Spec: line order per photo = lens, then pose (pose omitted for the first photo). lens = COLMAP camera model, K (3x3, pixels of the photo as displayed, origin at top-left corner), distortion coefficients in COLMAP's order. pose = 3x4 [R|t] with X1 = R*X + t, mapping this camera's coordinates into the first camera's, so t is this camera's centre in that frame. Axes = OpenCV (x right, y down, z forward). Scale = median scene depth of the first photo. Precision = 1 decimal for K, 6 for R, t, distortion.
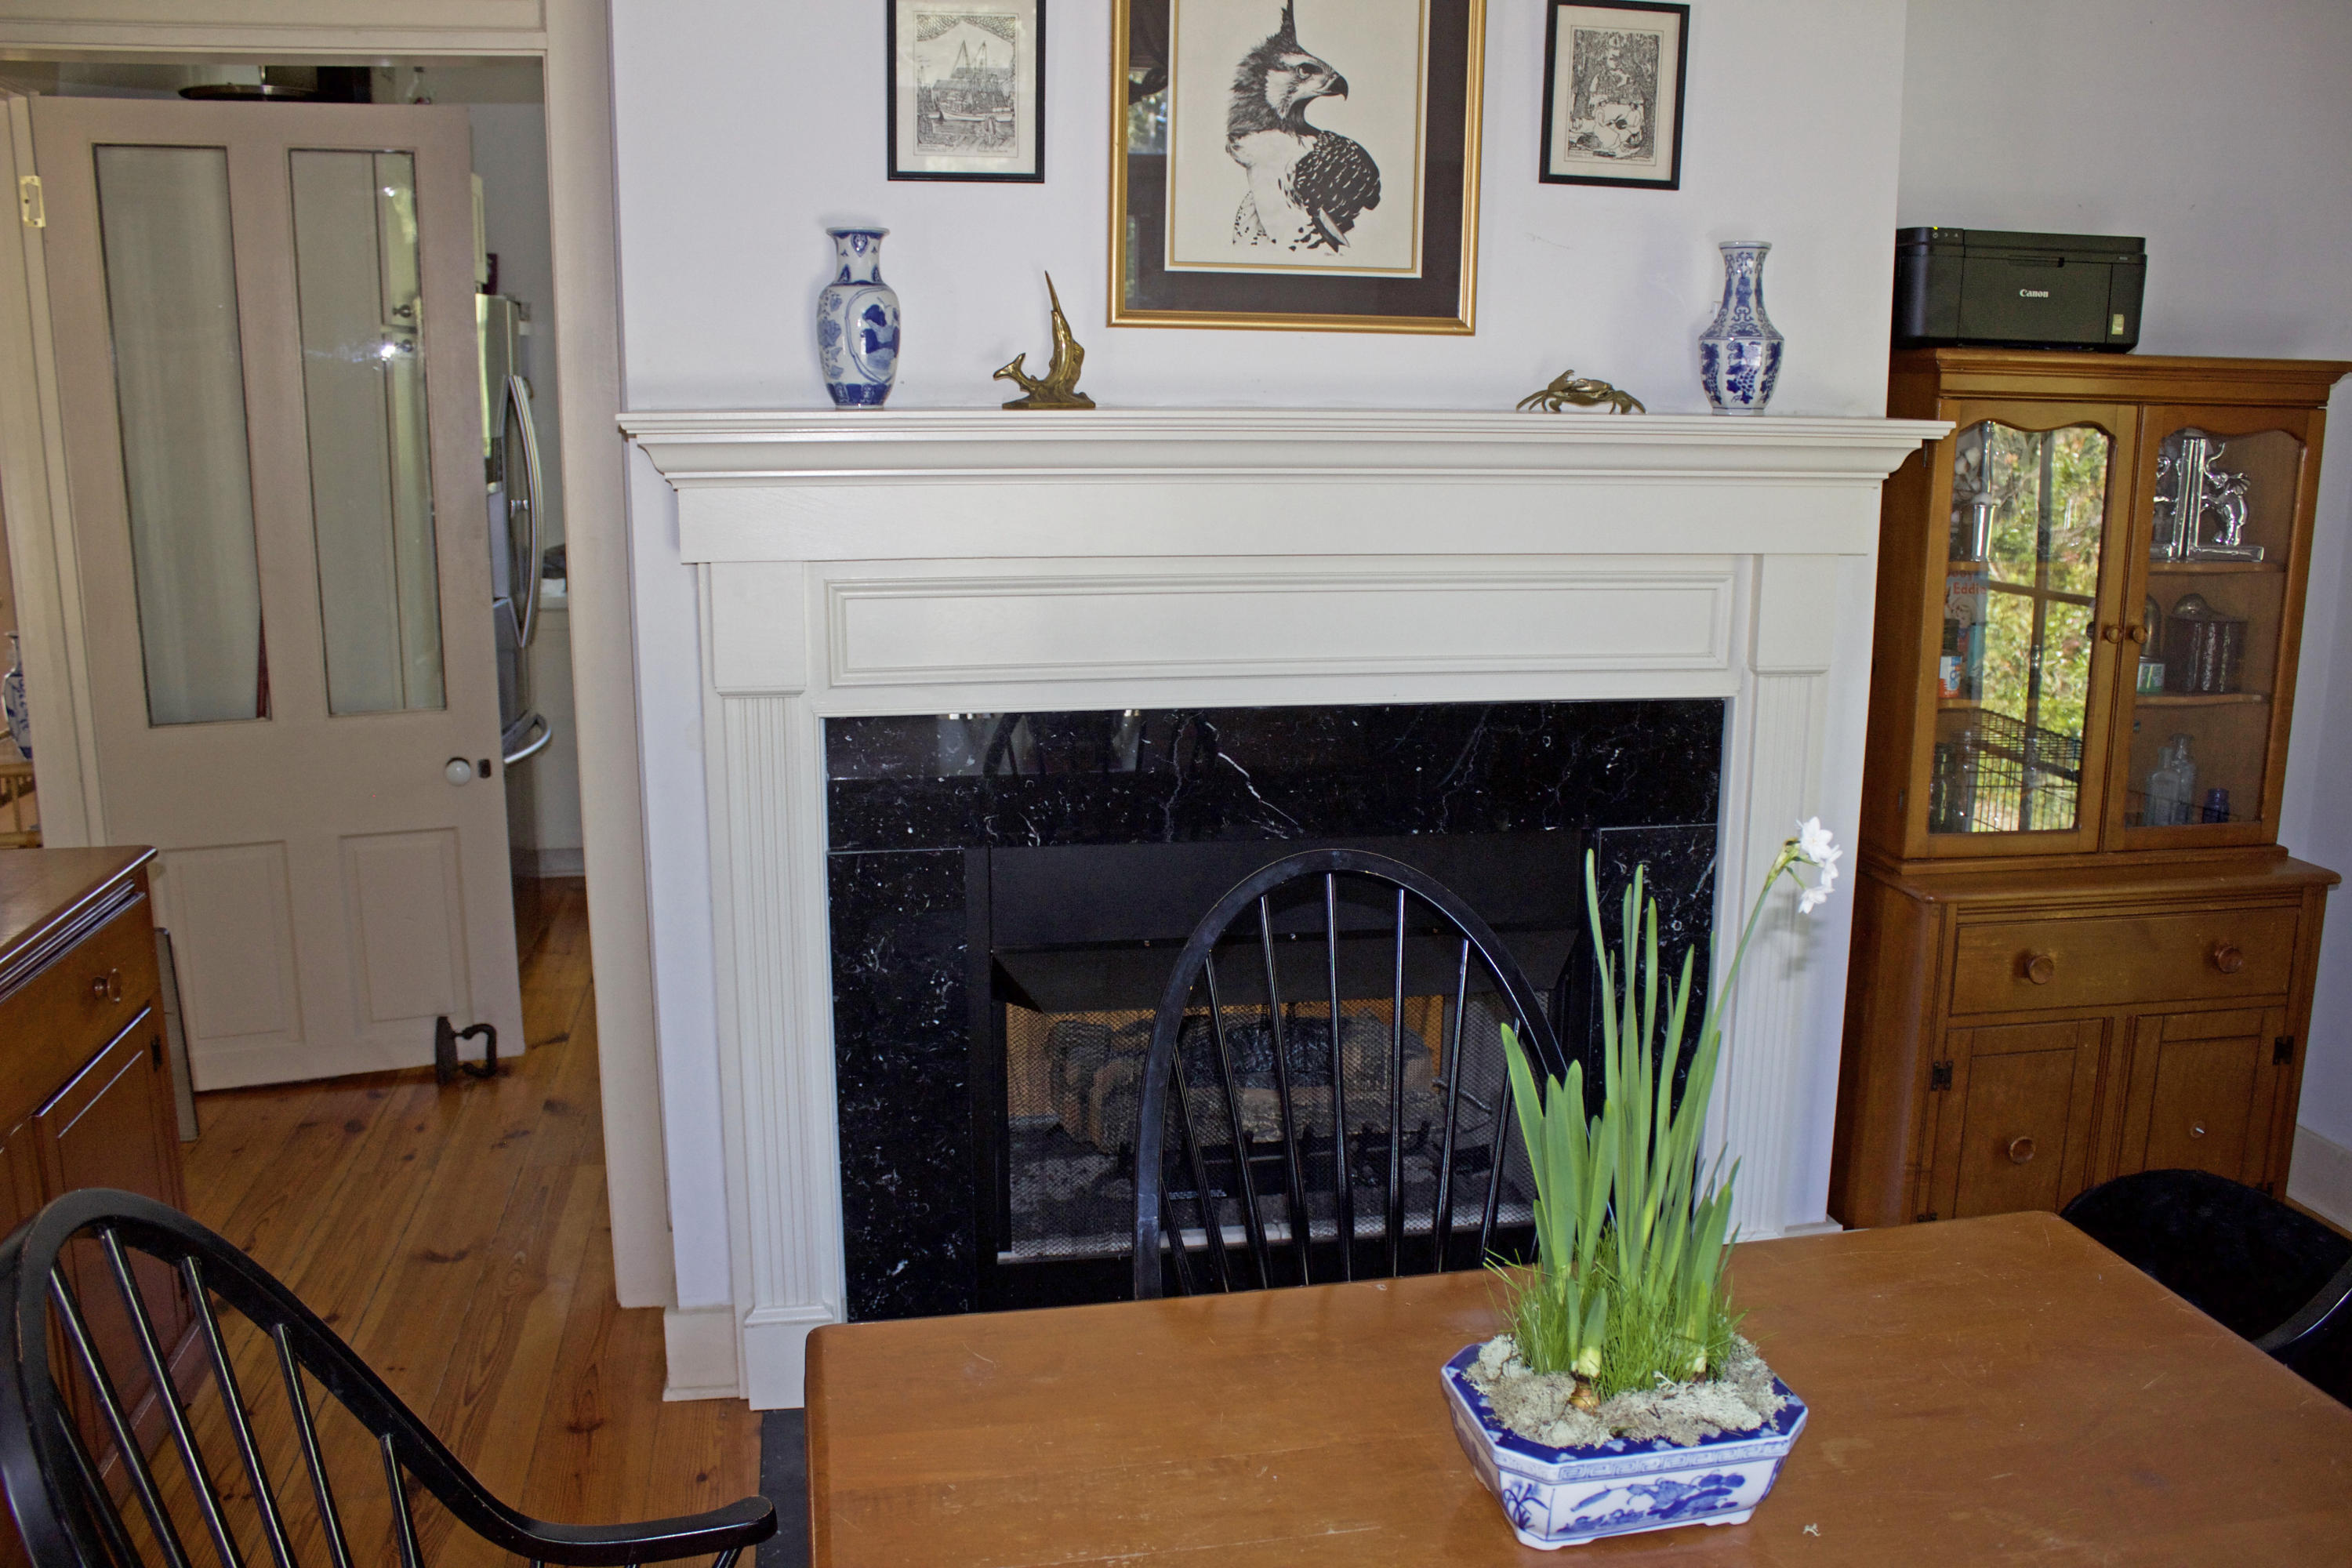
lens RADIAL K [[1928.1, 0, 1176.0], [0, 1928.1, 784.0], [0, 0, 1]] dist [-0.176299, 0.142746]
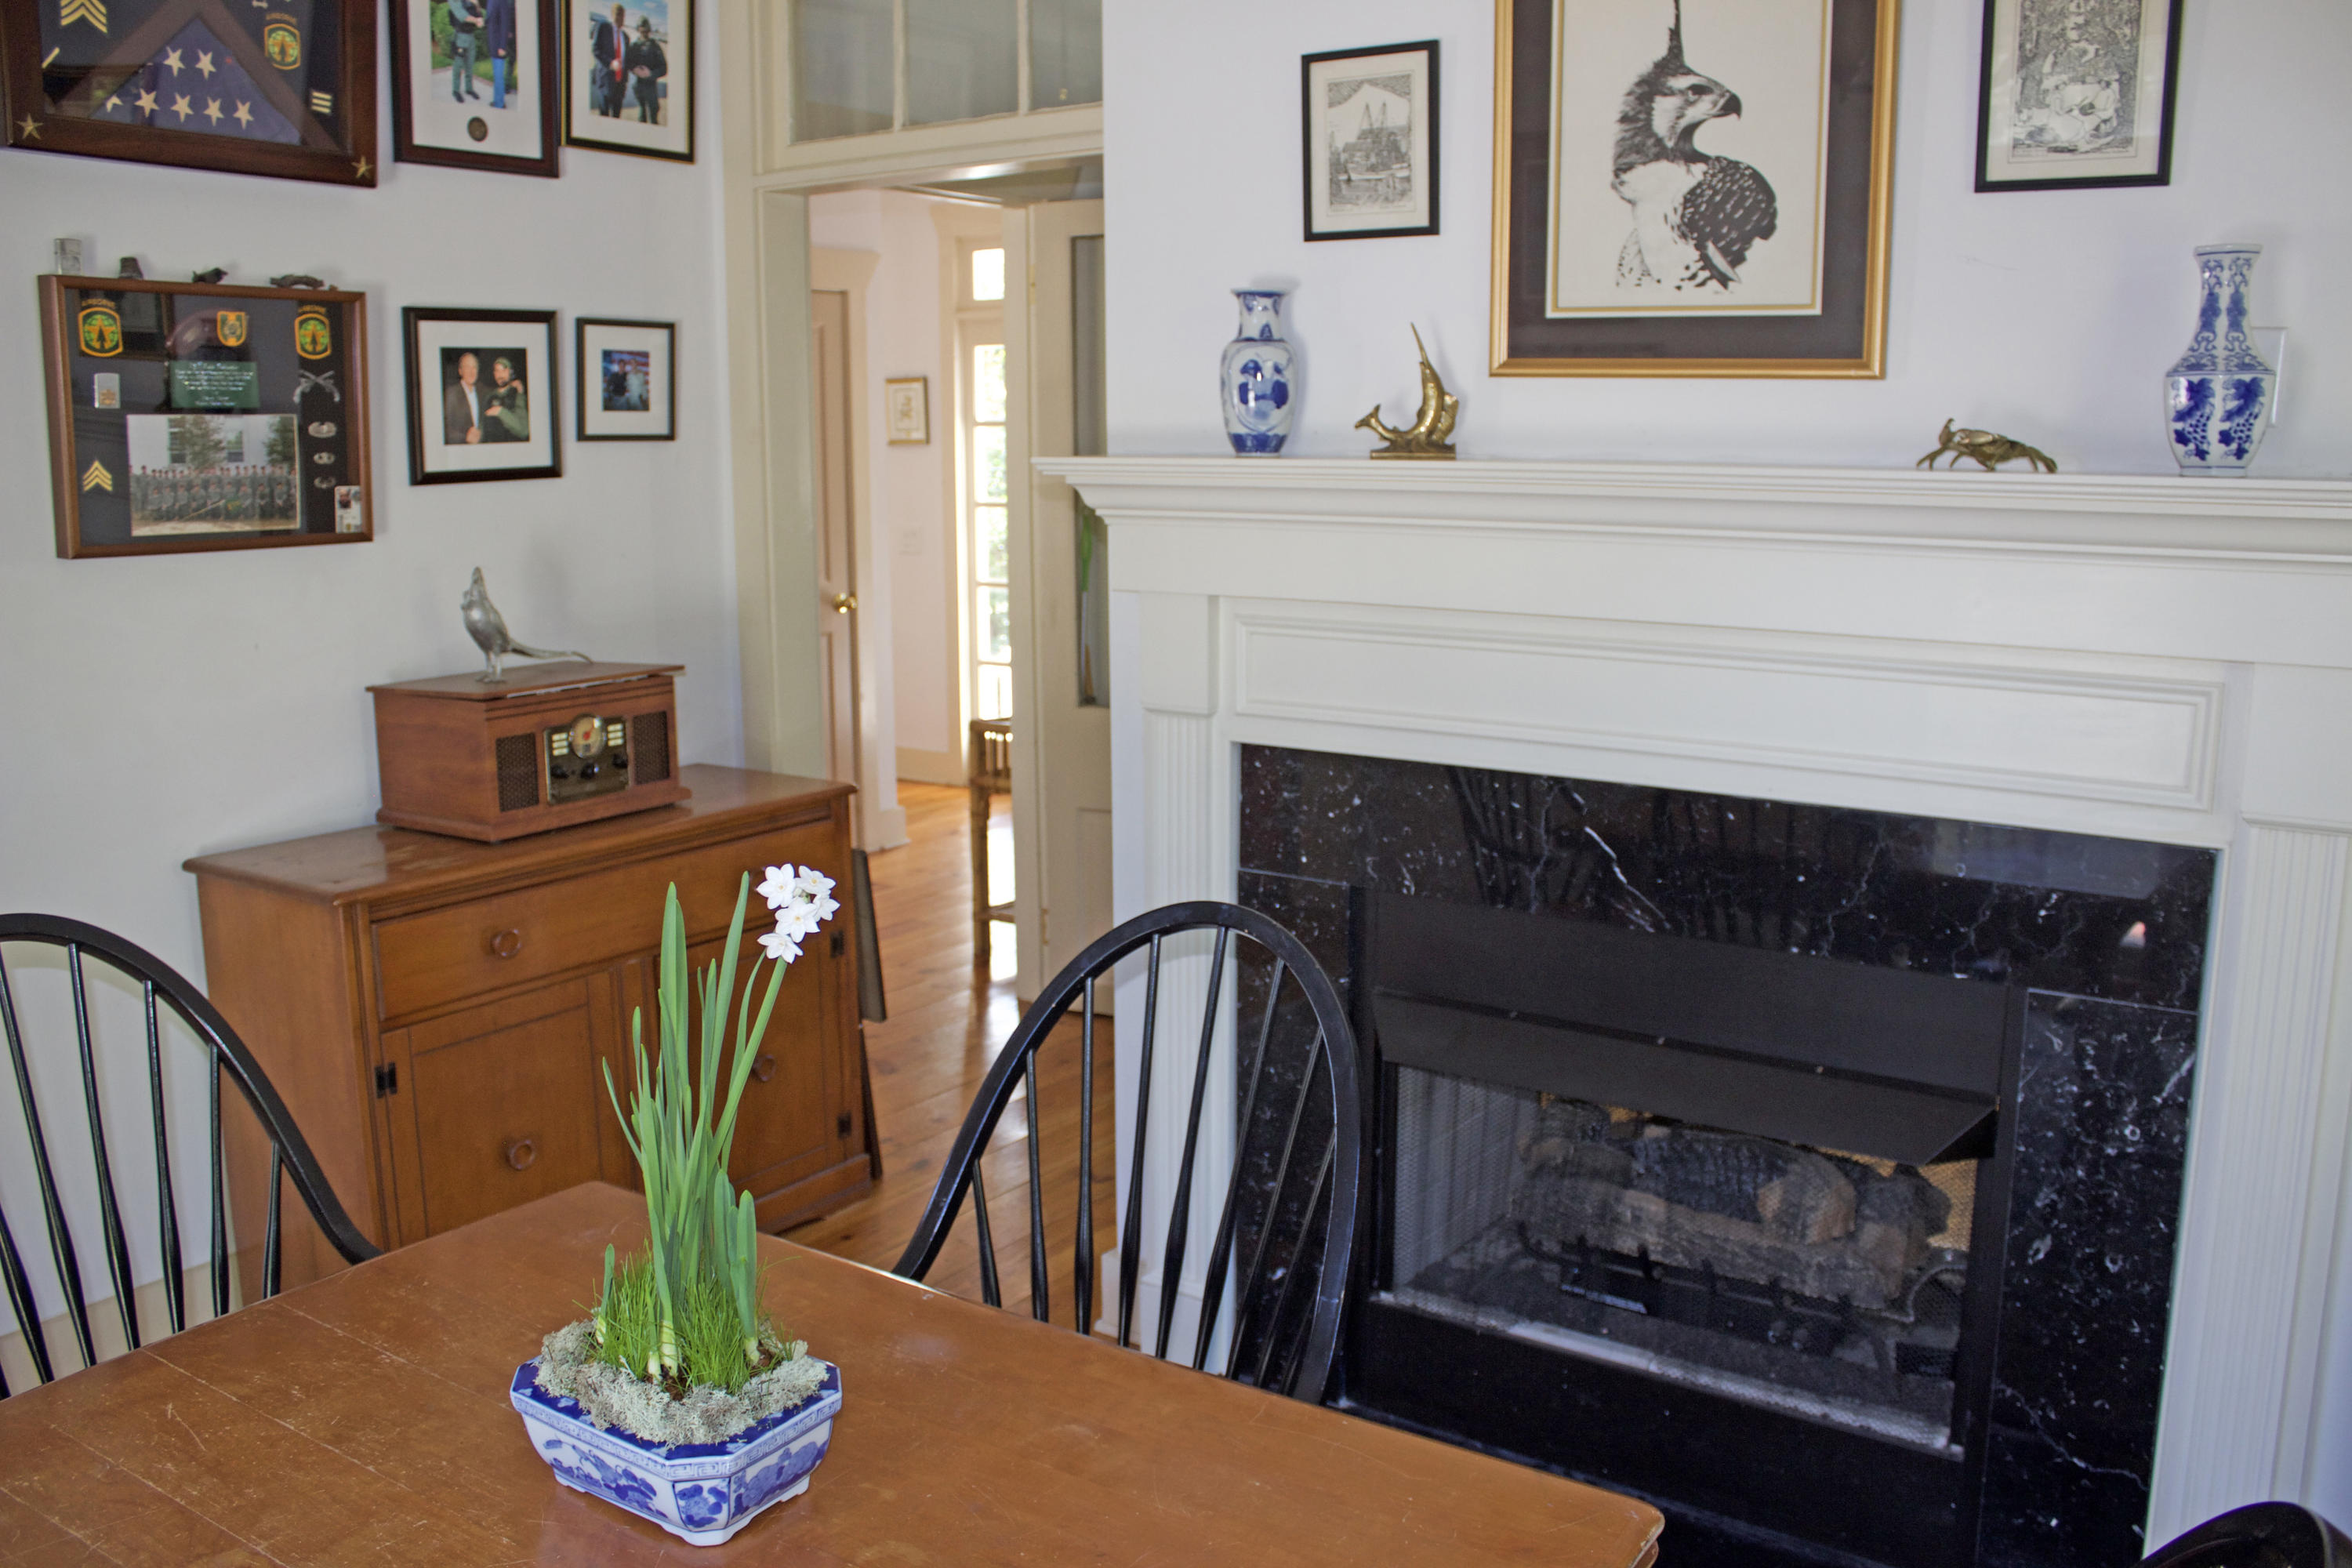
lens RADIAL K [[1928.1, 0, 1176.0], [0, 1928.1, 784.0], [0, 0, 1]] dist [-0.176299, 0.142746]
pose [[0.712305, 0.120070, -0.691524, 0.549288], [-0.138914, 0.989886, 0.028786, -0.038103], [0.687986, 0.075558, 0.721780, 0.197880]]
